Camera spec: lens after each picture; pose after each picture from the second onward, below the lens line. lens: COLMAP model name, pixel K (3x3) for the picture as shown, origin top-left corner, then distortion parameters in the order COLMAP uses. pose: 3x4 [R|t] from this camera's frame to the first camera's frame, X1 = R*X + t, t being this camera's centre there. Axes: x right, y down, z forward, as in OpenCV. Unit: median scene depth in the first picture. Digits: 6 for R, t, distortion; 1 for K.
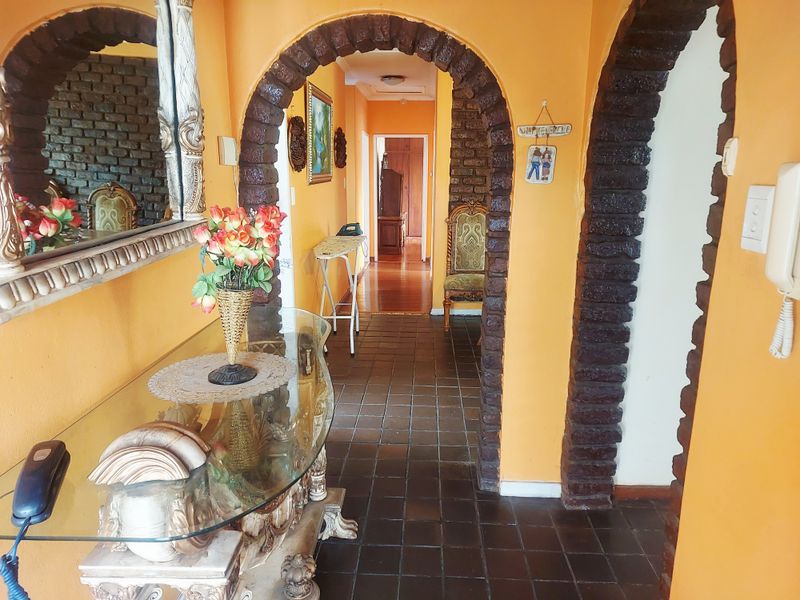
lens RADIAL K [[565.4, 0, 405.7], [0, 565.4, 323.6], [0, 0, 1]] dist [0.030534, -0.006197]
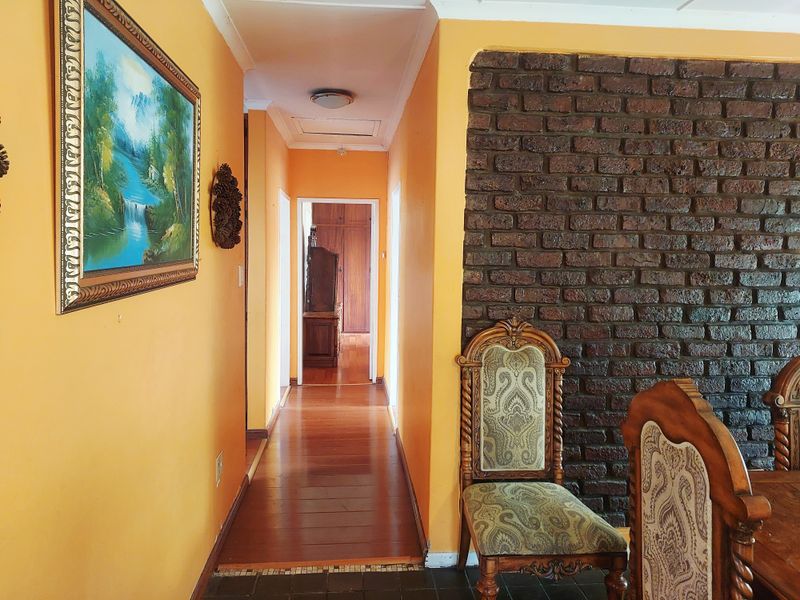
lens RADIAL K [[565.4, 0, 398.8], [0, 565.4, 293.0], [0, 0, 1]] dist [0.030534, -0.006197]
pose [[0.992338, -0.003505, 0.123503, -0.025310], [0.025756, 0.983505, -0.179036, -0.120230], [-0.120838, 0.180845, 0.976060, 0.425591]]
